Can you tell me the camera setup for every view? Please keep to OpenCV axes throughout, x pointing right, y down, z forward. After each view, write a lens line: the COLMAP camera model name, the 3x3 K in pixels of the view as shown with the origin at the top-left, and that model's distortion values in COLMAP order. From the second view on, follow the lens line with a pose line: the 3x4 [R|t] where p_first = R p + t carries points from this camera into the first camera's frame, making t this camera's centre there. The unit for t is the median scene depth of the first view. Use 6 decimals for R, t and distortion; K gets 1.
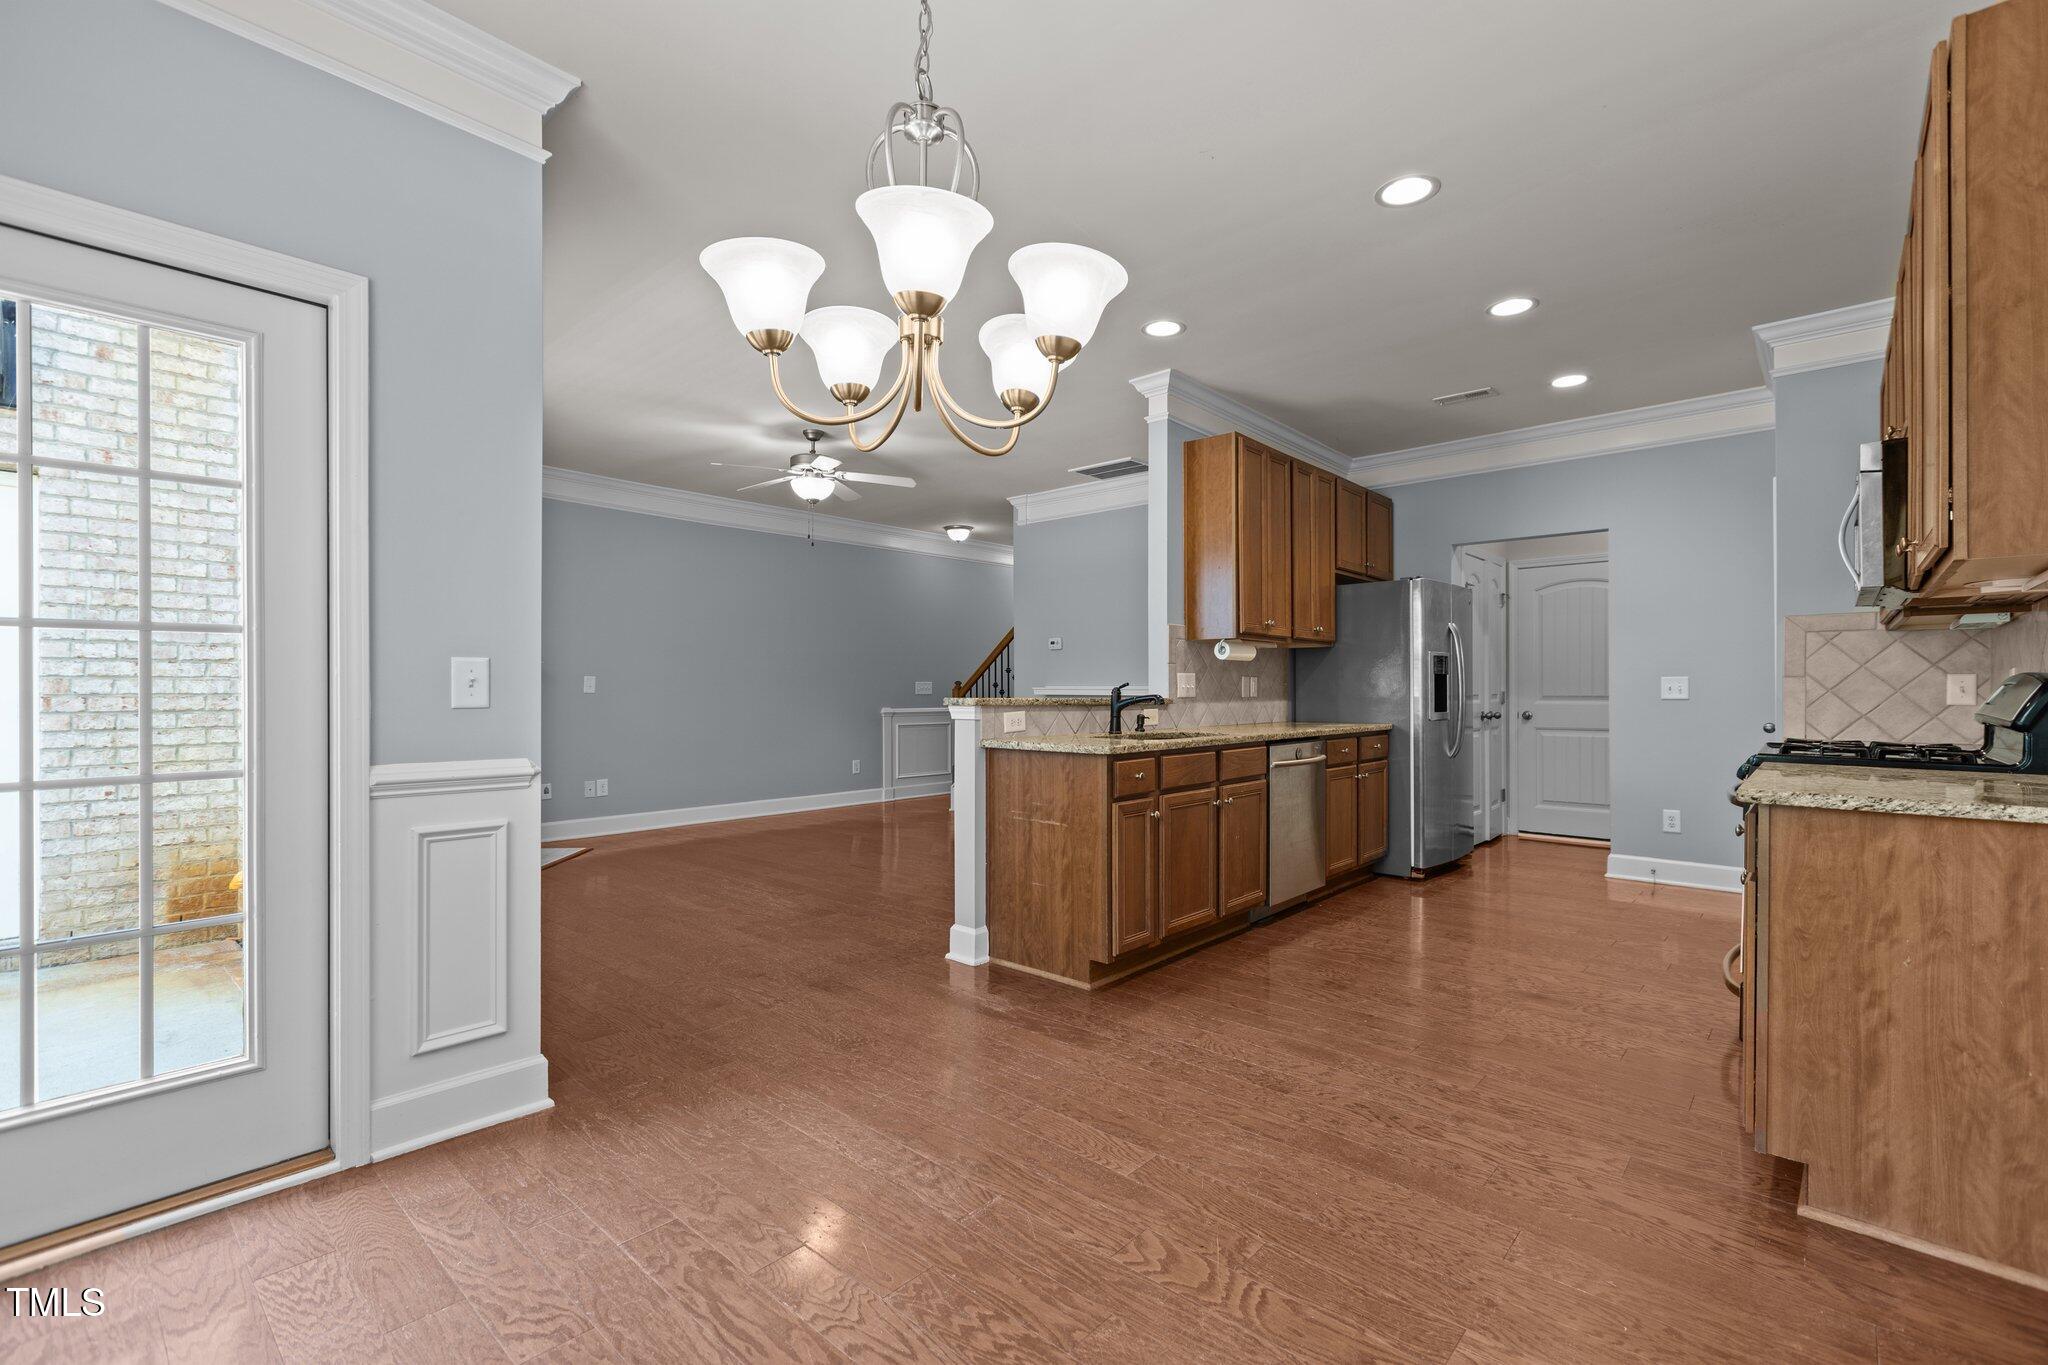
lens RADIAL K [[899.1, 0, 1023.8], [0, 899.1, 687.0], [0, 0, 1]] dist [0.000030, -0.000126]
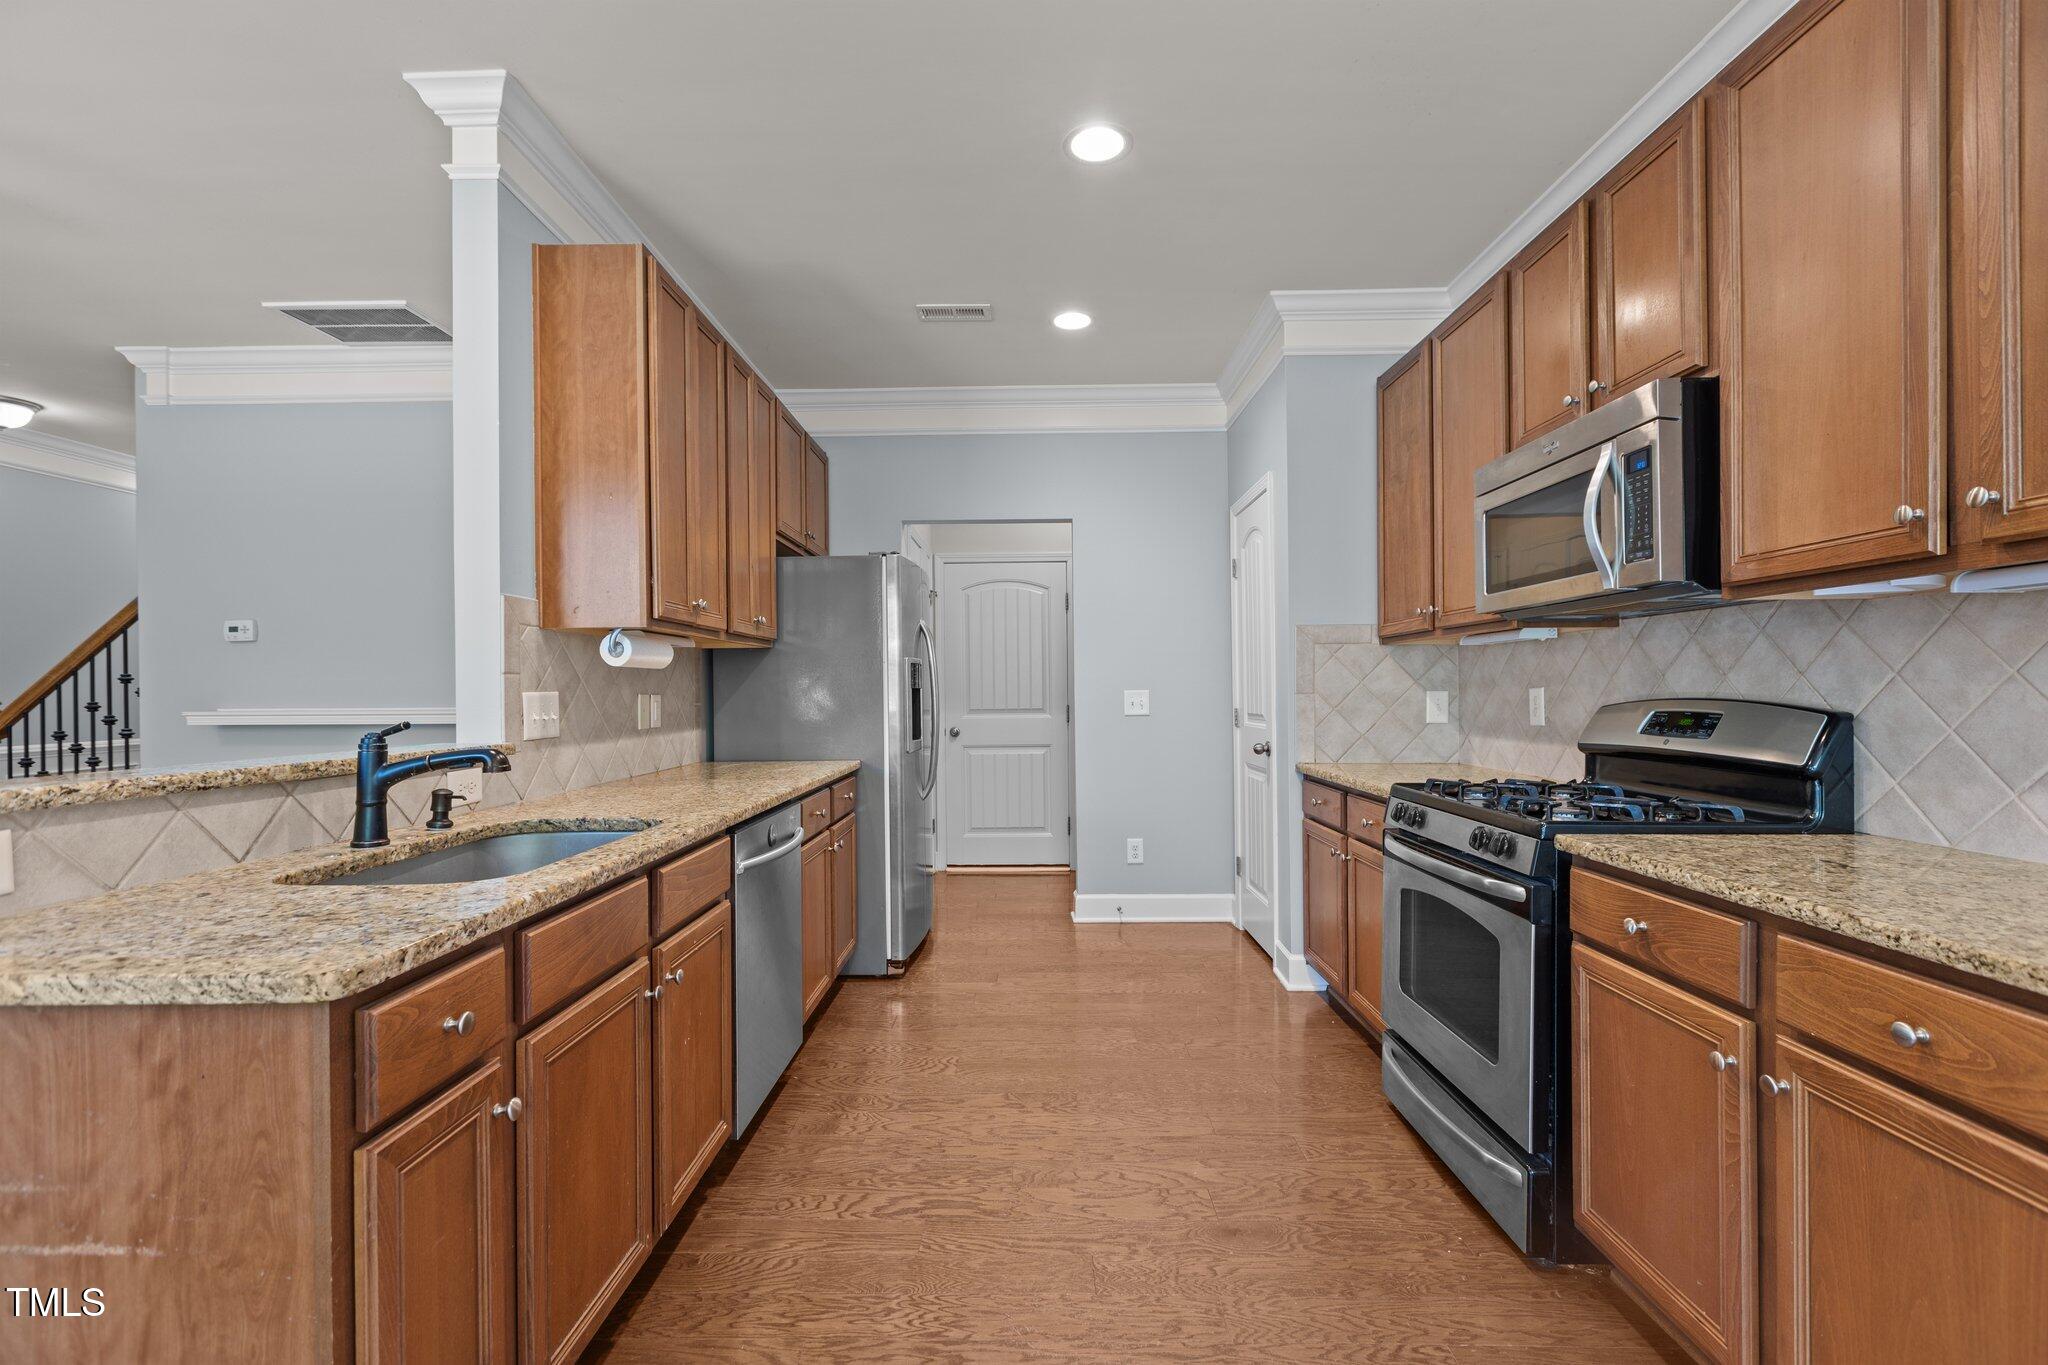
lens RADIAL K [[899.1, 0, 1027.4], [0, 899.1, 686.7], [0, 0, 1]] dist [0.000030, -0.000126]
pose [[0.747019, -0.004860, 0.664784, 0.046556], [0.006997, 0.999975, -0.000553, -0.016291], [-0.664765, 0.005064, 0.747035, 0.431814]]
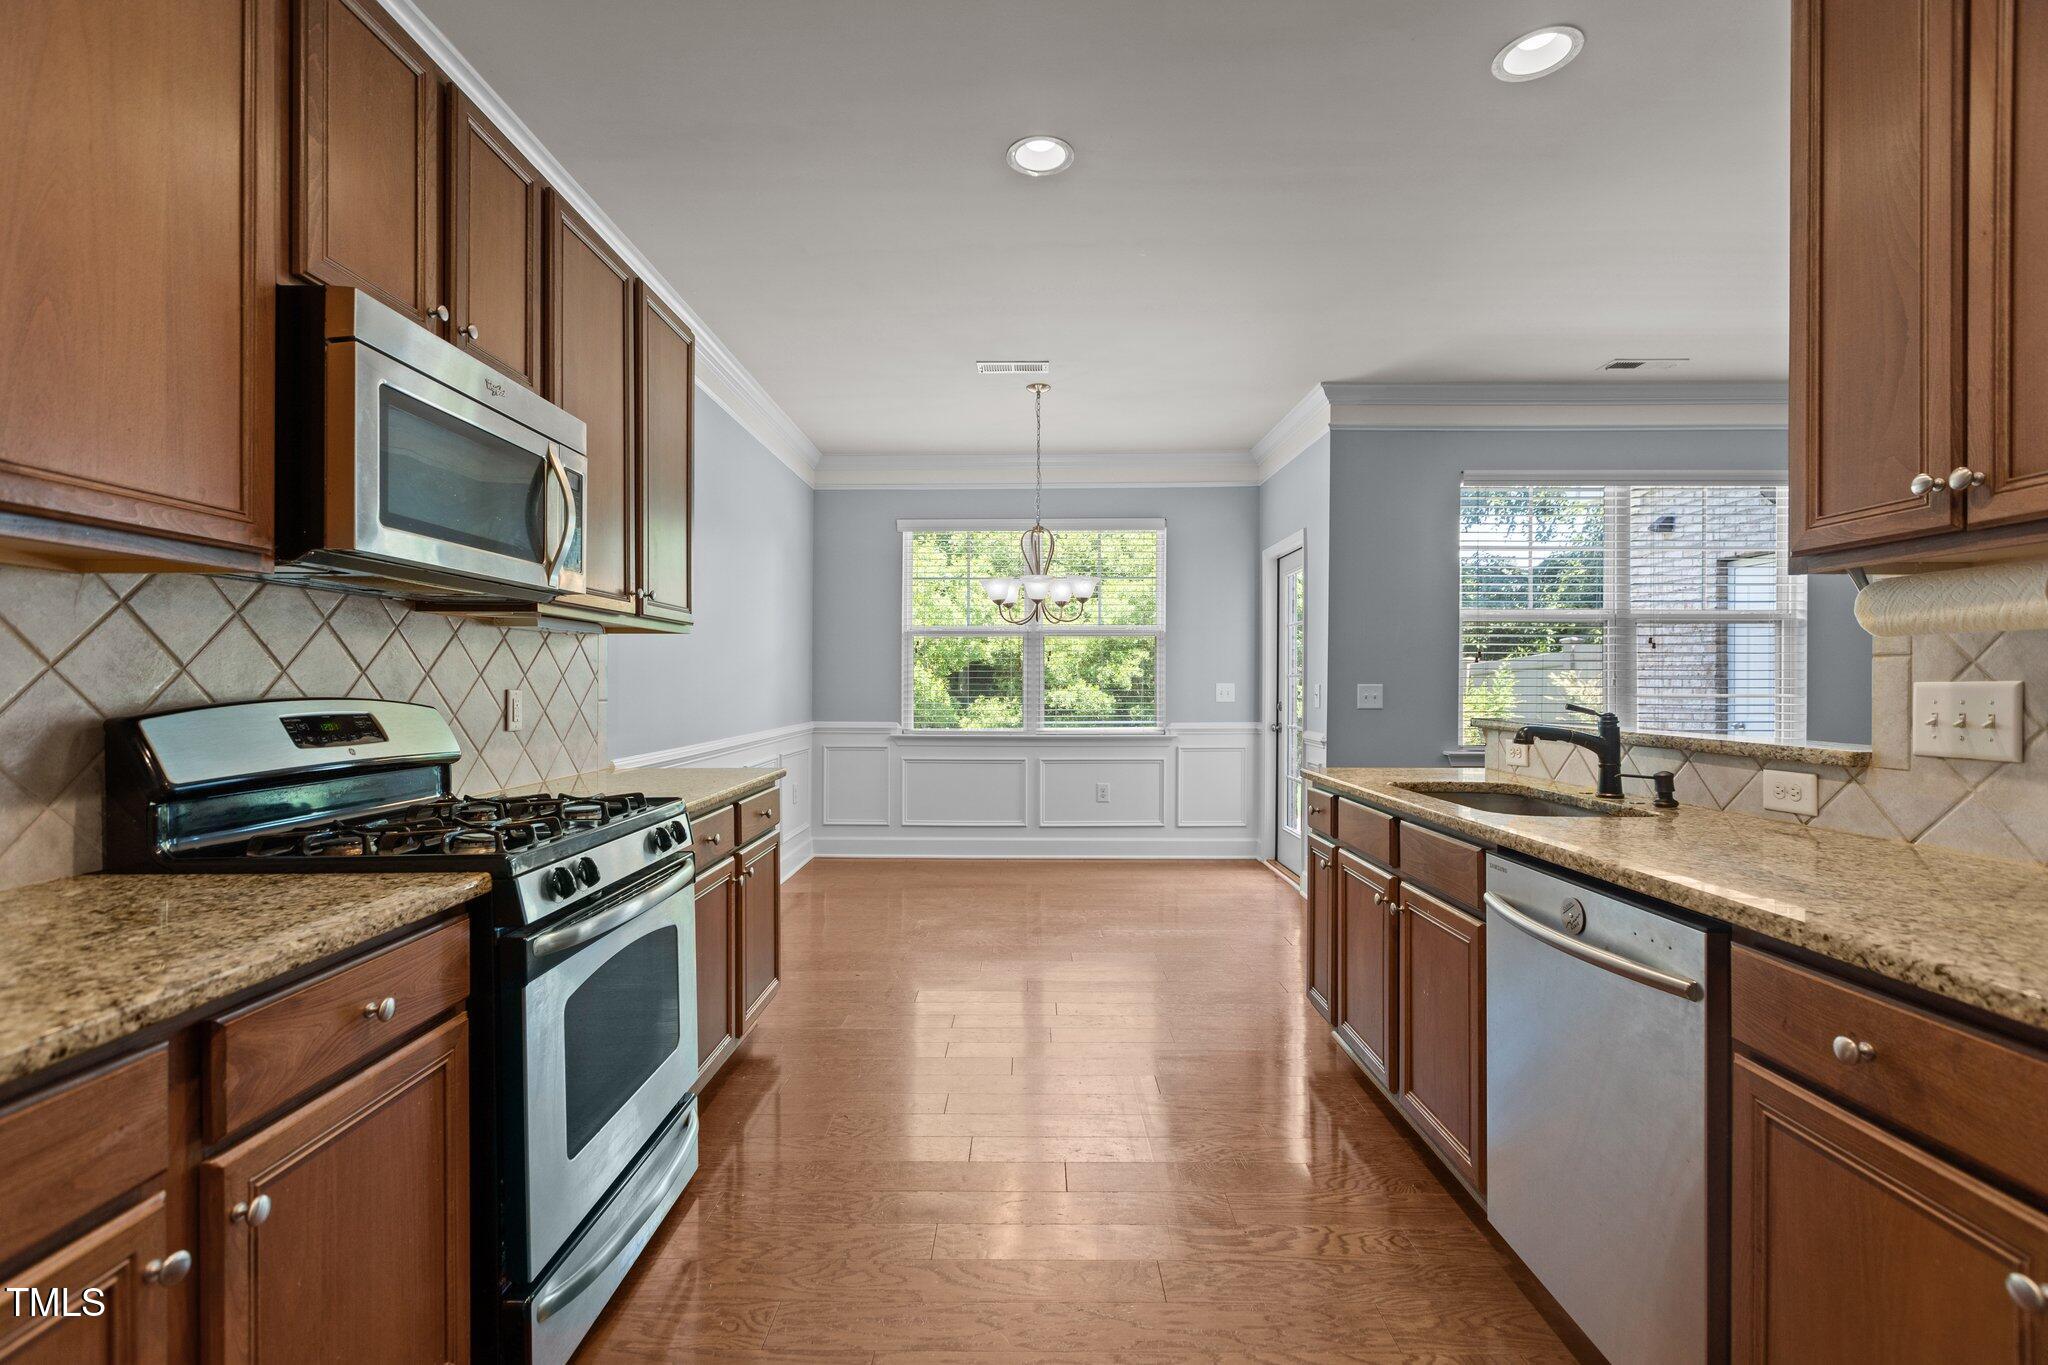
lens RADIAL K [[899.1, 0, 1027.4], [0, 899.1, 683.7], [0, 0, 1]] dist [0.000030, -0.000126]
pose [[-0.742551, -0.004008, -0.669778, 0.728769], [-0.001610, 0.999990, -0.004198, -0.012537], [0.669788, -0.002039, -0.742550, 1.112704]]
